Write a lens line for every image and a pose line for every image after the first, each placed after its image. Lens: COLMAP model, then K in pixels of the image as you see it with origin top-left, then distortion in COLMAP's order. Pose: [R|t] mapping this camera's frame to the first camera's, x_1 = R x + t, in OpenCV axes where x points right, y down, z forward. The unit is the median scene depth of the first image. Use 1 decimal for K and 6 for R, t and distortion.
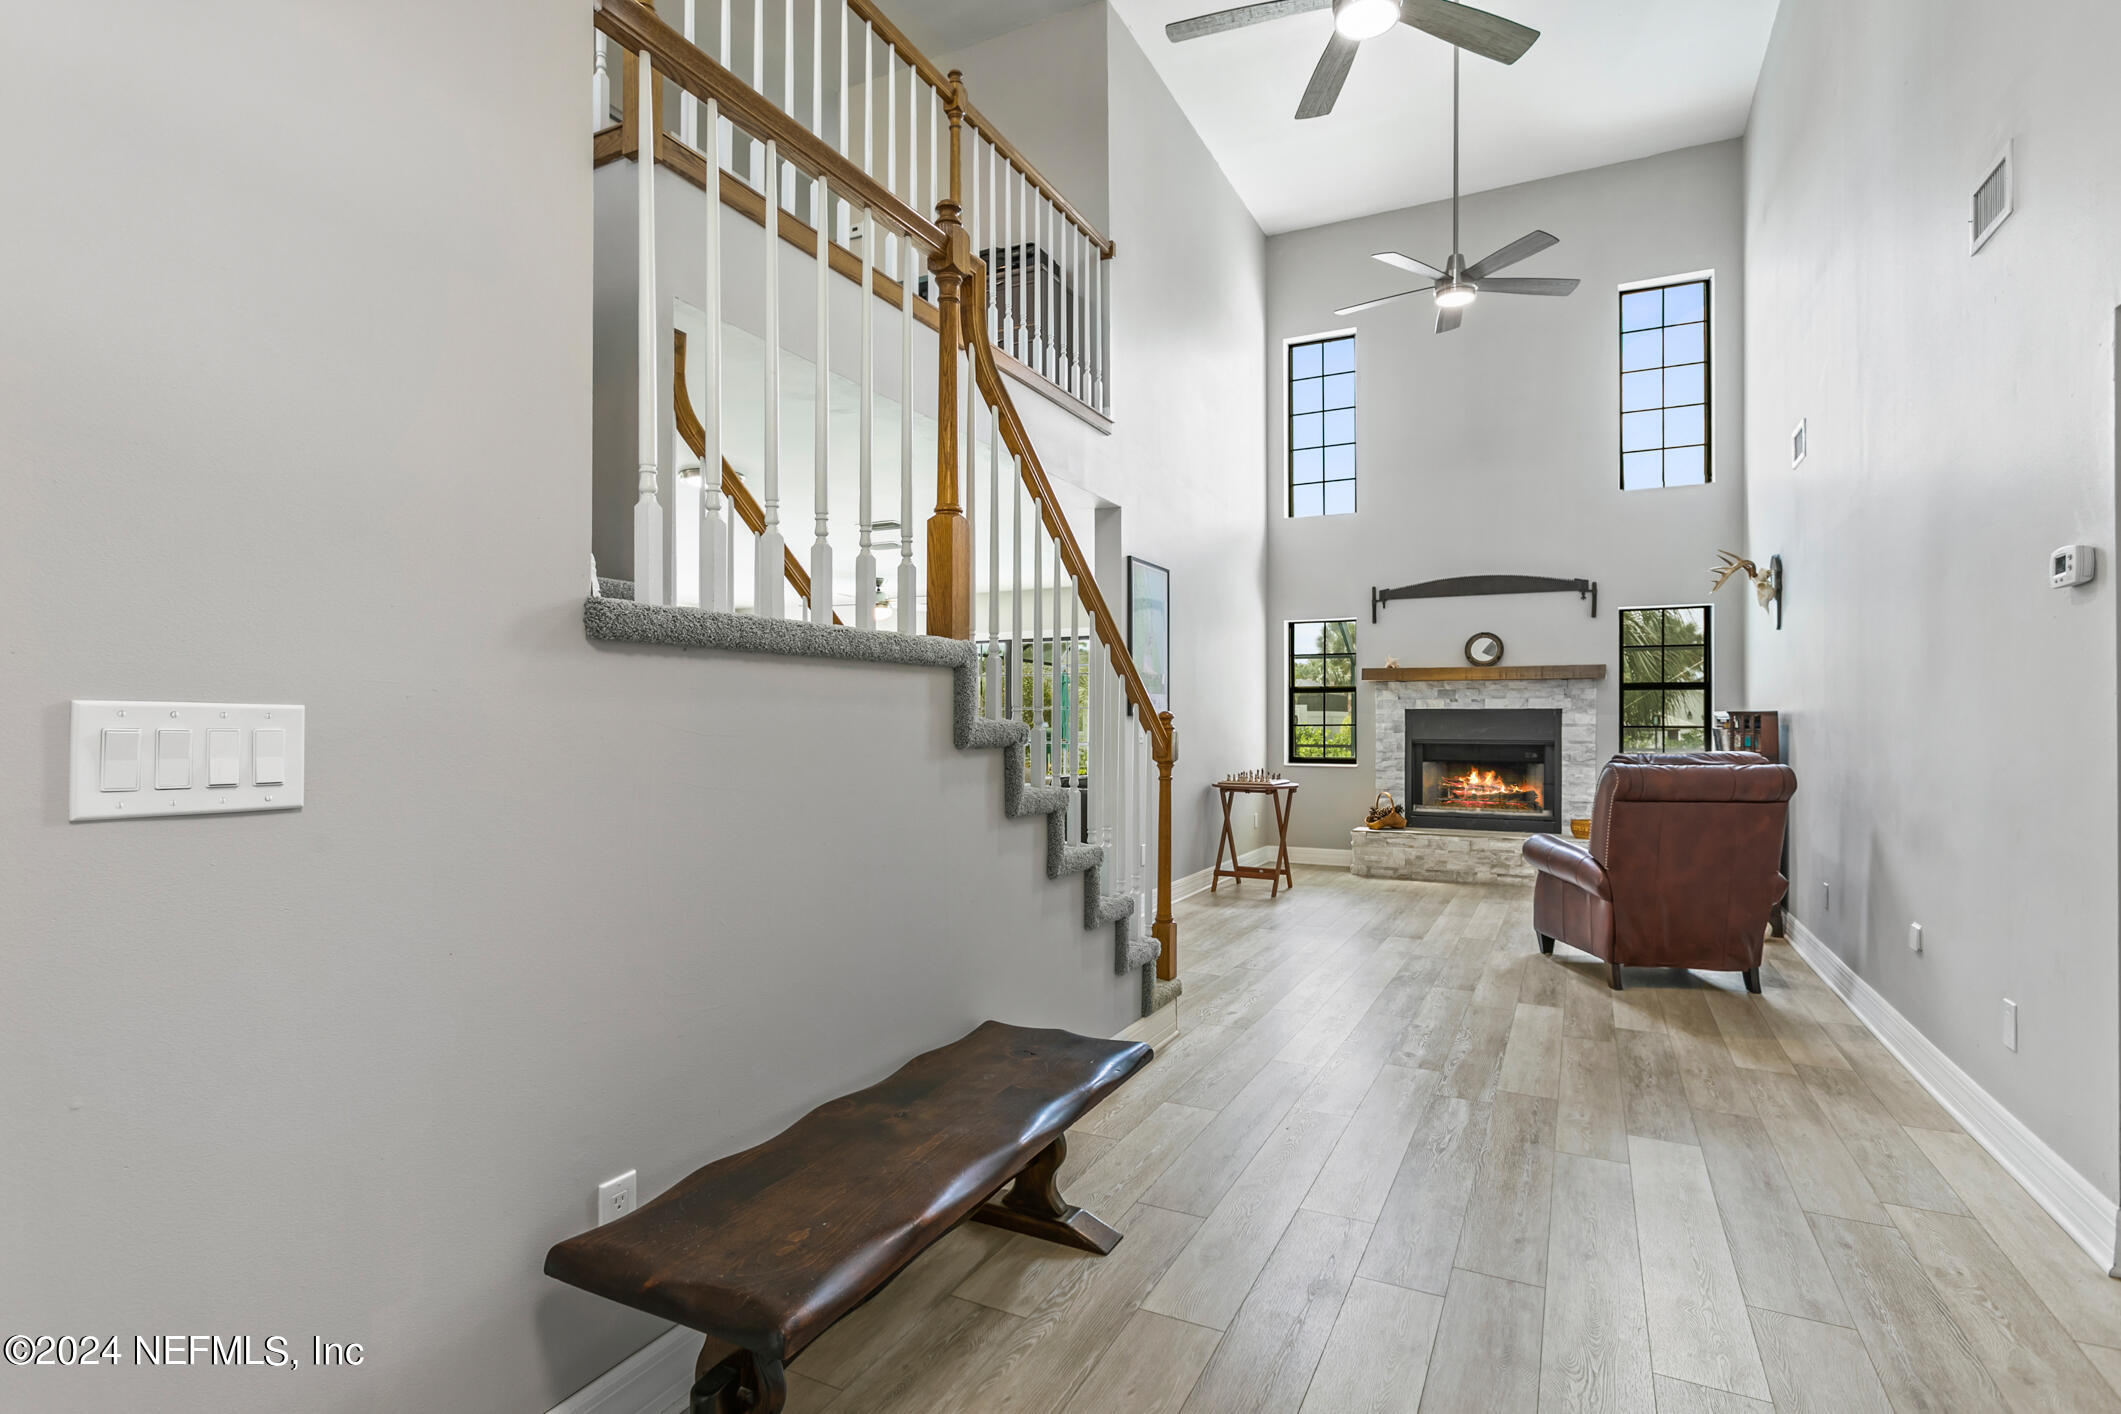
lens RADIAL K [[1040.2, 0, 1054.6], [0, 1040.2, 715.3], [0, 0, 1]] dist [-0.017063, 0.012306]
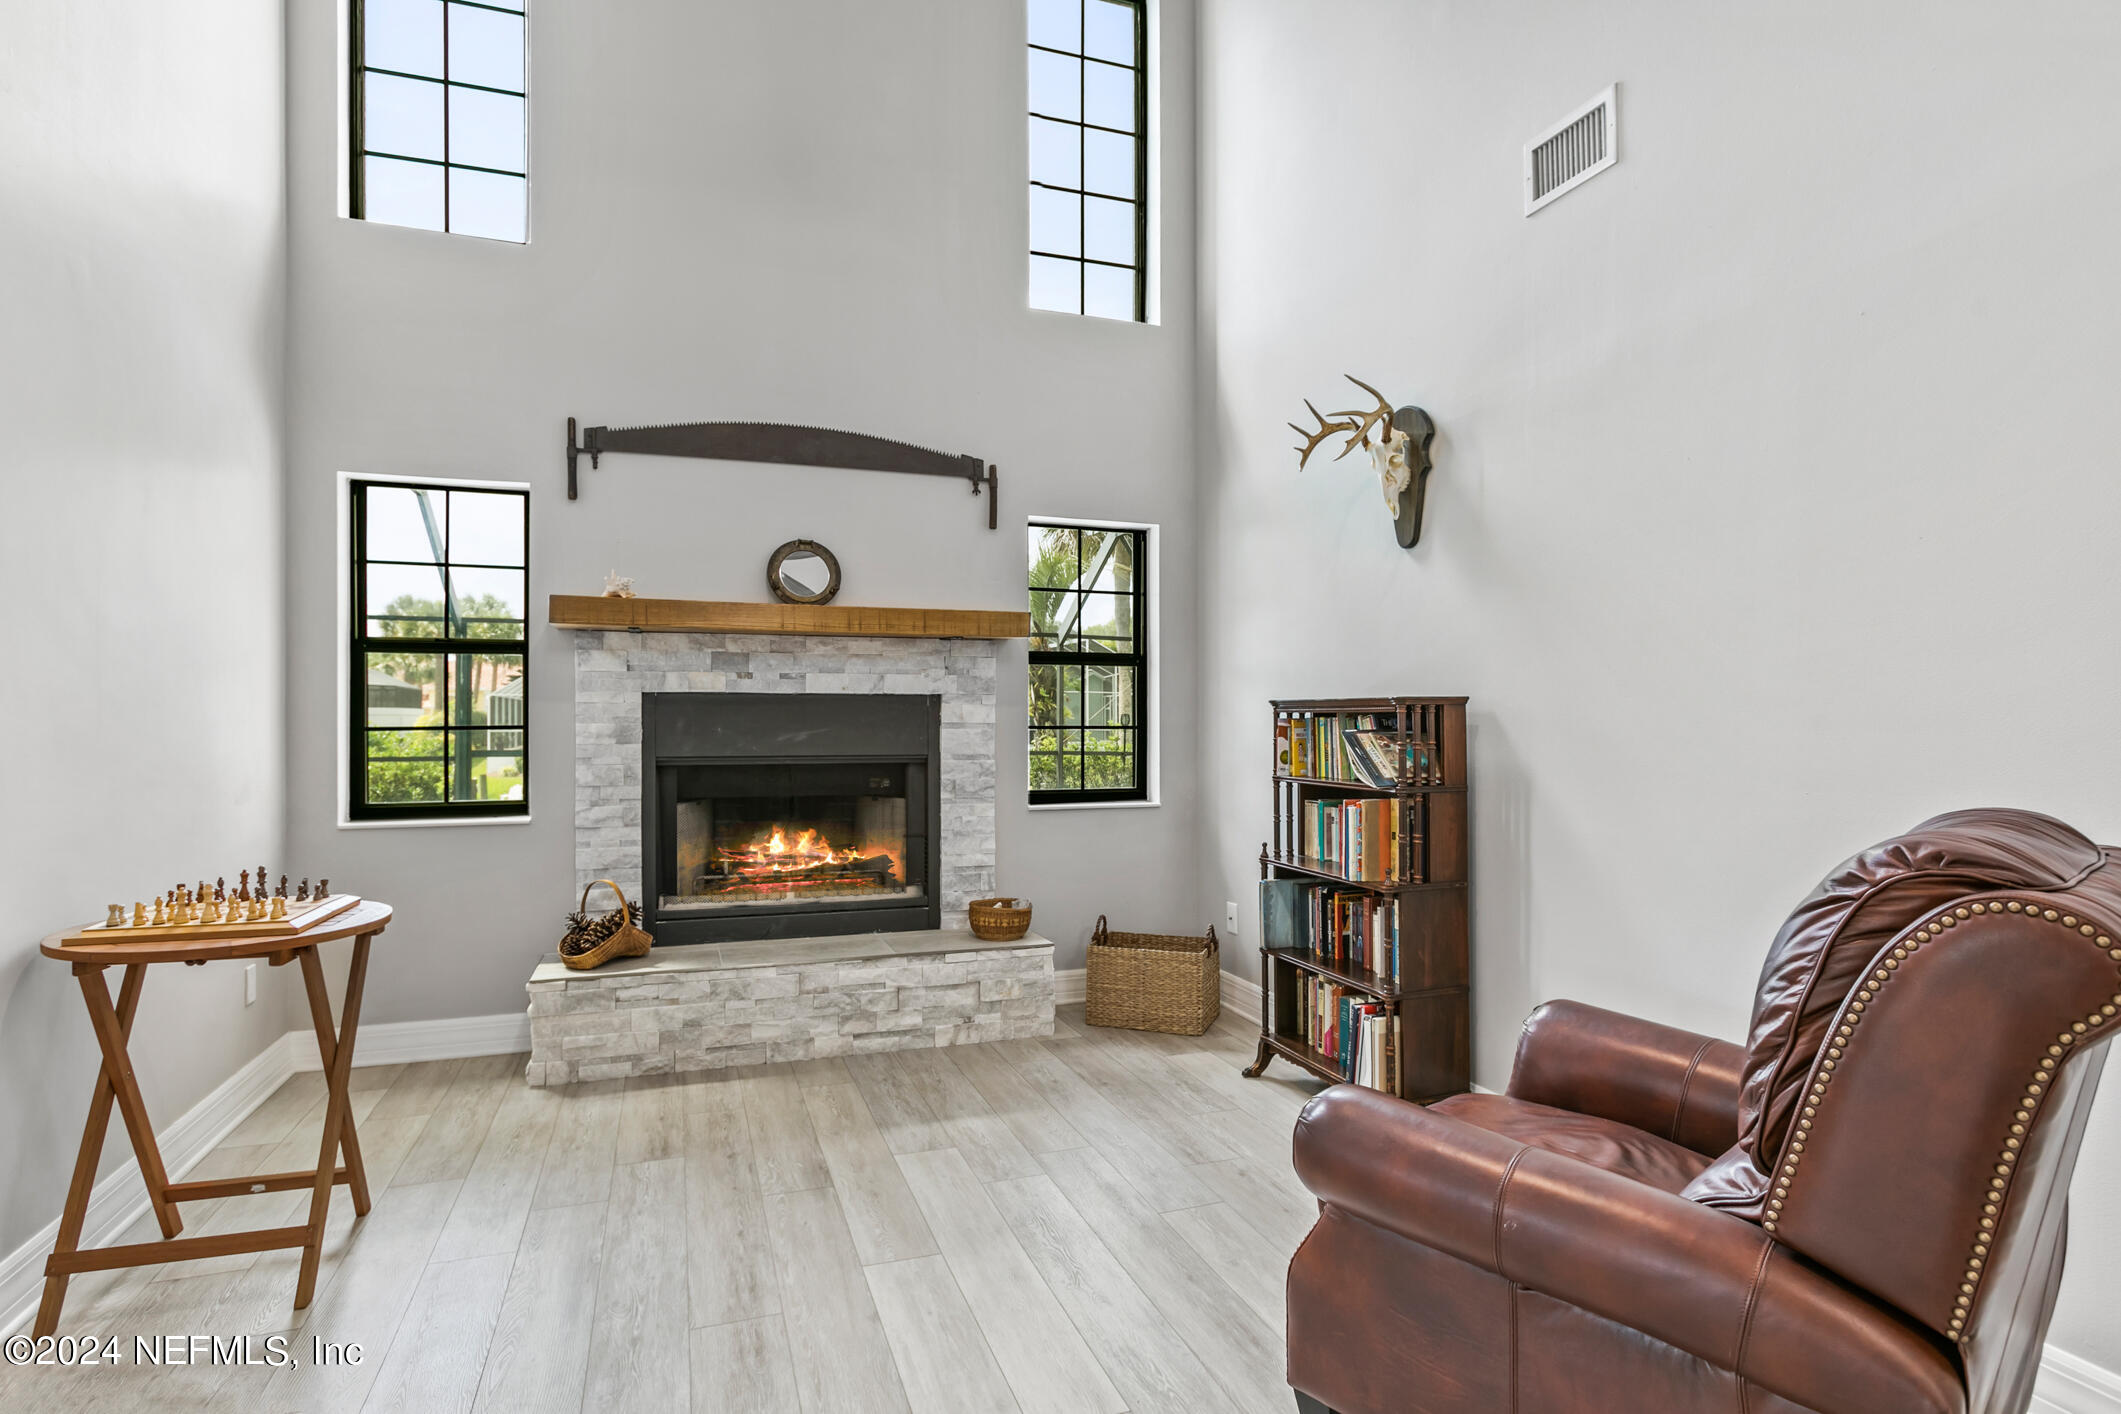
lens RADIAL K [[1080.6, 0, 1031.5], [0, 1080.6, 717.1], [0, 0, 1]] dist [-0.007053, 0.004487]
pose [[0.698132, -0.000251, 0.715969, 0.125506], [-0.001413, 0.999998, 0.001728, 0.004429], [-0.715967, -0.002219, 0.698130, 0.591056]]
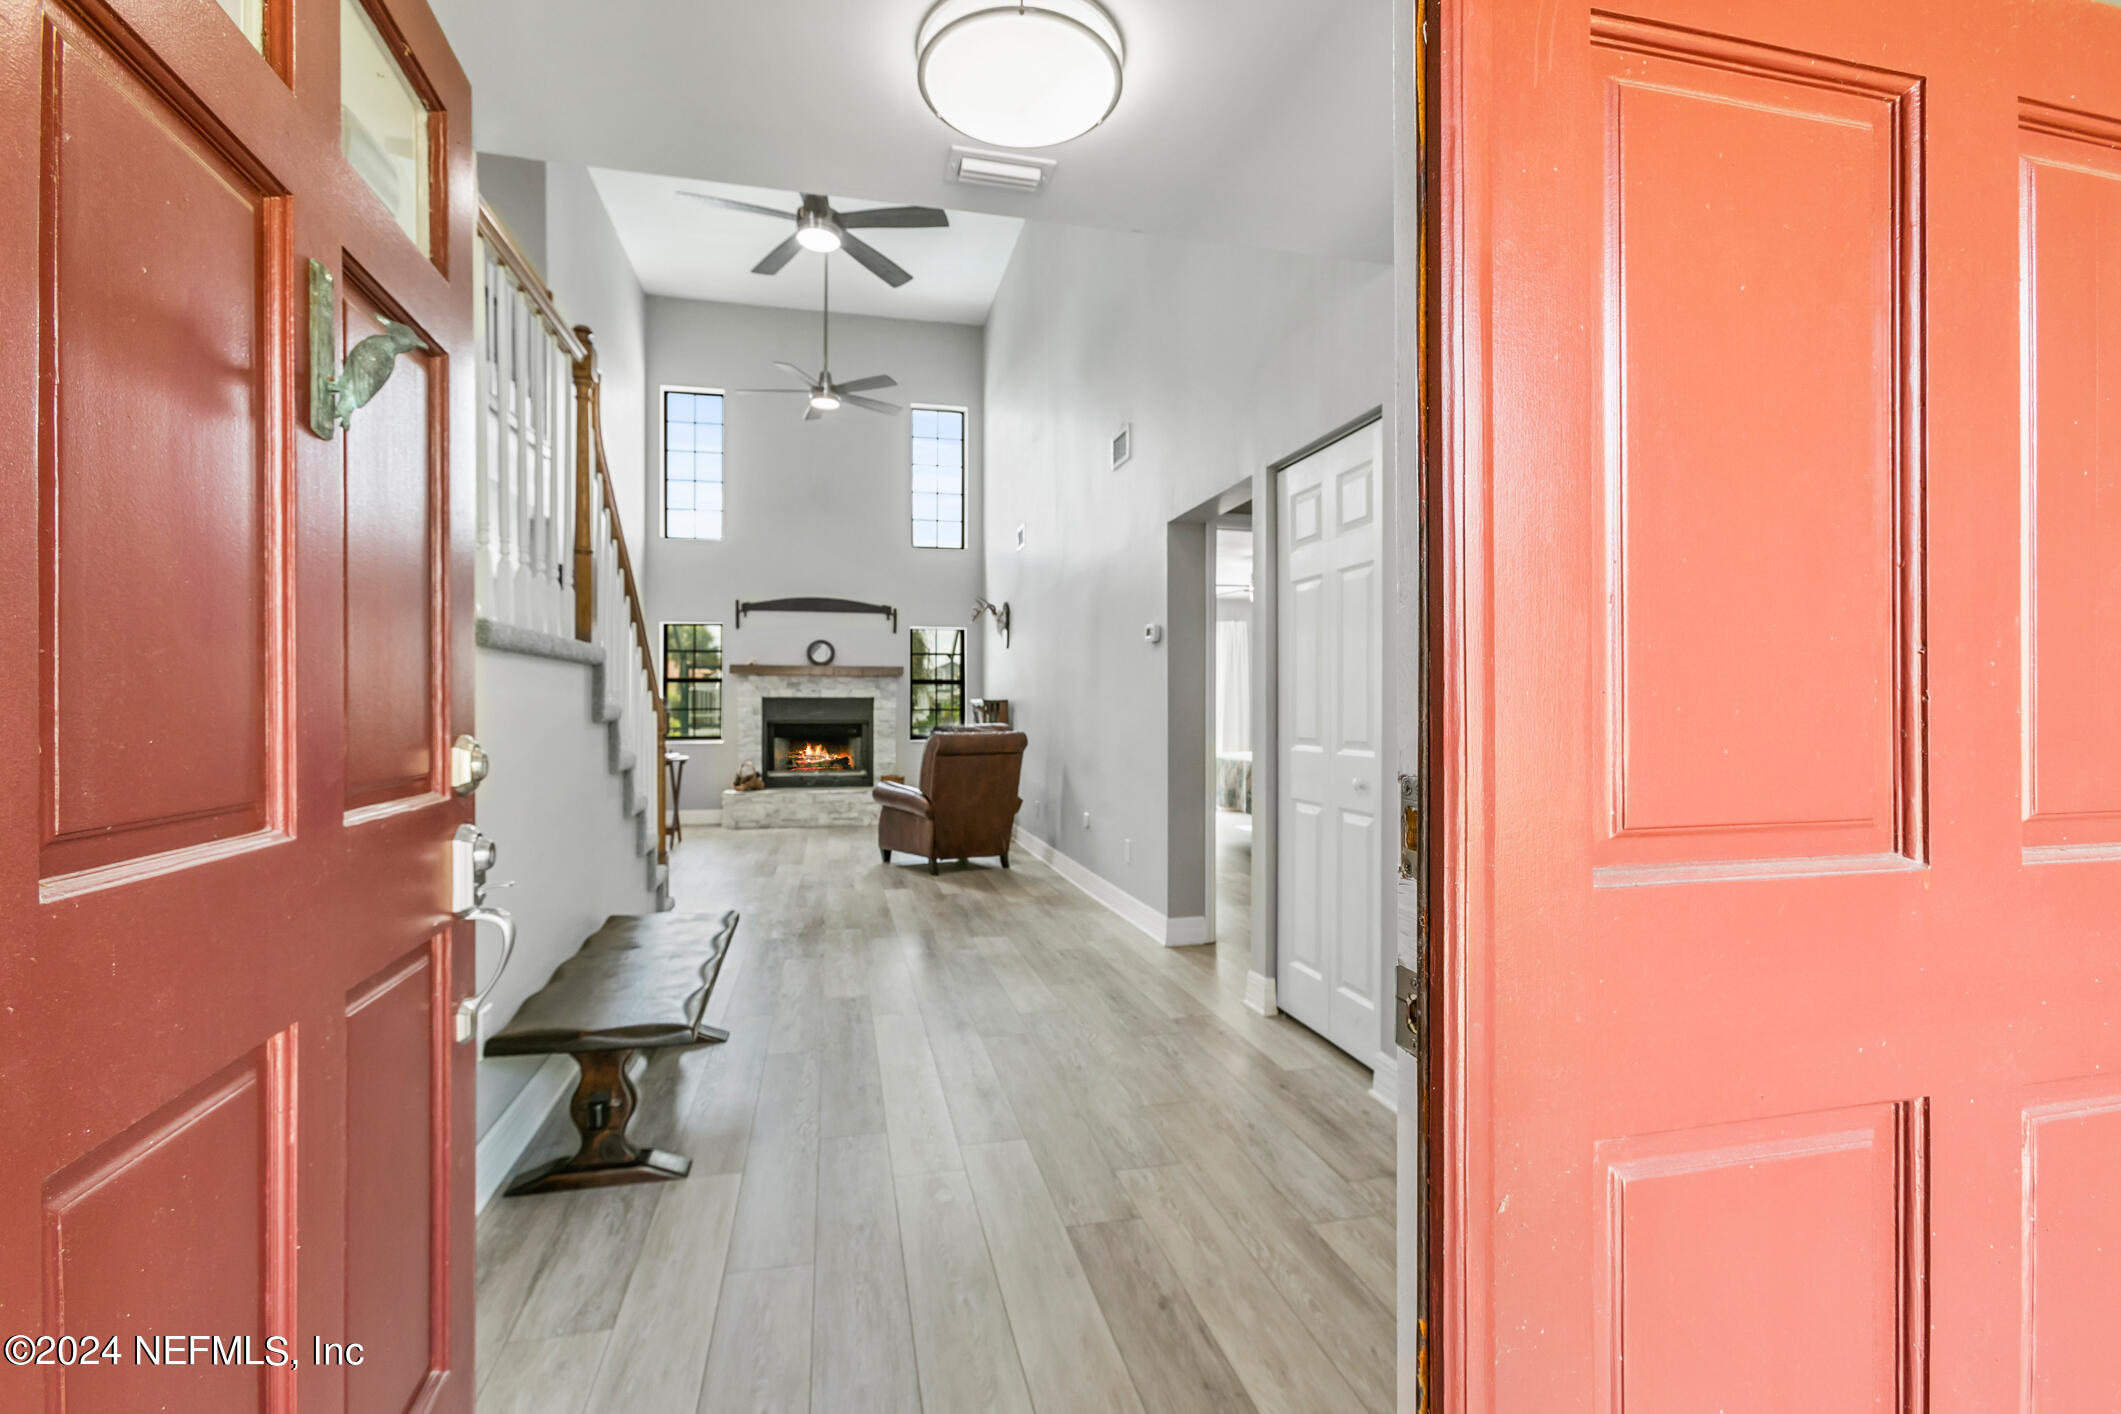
lens RADIAL K [[955.3, 0, 1032.8], [0, 955.3, 699.6], [0, 0, 1]] dist [-0.008176, 0.005947]
pose [[0.774127, 0.004469, 0.633014, -0.162600], [-0.002095, 0.999988, -0.004498, 0.002121], [-0.633026, 0.002156, 0.774127, -0.134130]]
